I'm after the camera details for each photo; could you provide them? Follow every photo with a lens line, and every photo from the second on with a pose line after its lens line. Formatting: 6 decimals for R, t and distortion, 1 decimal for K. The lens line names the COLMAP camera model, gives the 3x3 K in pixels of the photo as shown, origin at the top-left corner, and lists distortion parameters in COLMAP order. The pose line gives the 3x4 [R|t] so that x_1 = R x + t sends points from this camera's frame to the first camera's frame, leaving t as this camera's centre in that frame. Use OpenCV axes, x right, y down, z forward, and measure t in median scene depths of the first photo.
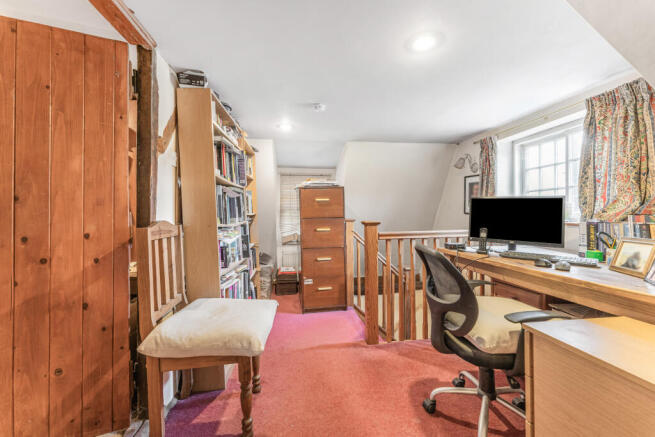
lens RADIAL K [[257.4, 0, 327.5], [0, 257.4, 218.5], [0, 0, 1]] dist [-0.000801, -0.000140]
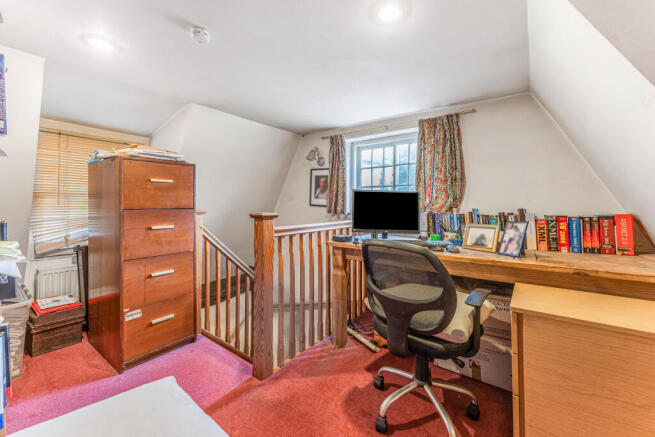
lens RADIAL K [[268.5, 0, 327.1], [0, 268.5, 204.2], [0, 0, 1]] dist [-0.000487, -0.000085]
pose [[0.715366, 0.015920, 0.698569, -0.229095], [-0.001282, 0.999769, -0.021471, -0.000222], [-0.698749, 0.014464, 0.715220, 0.277700]]
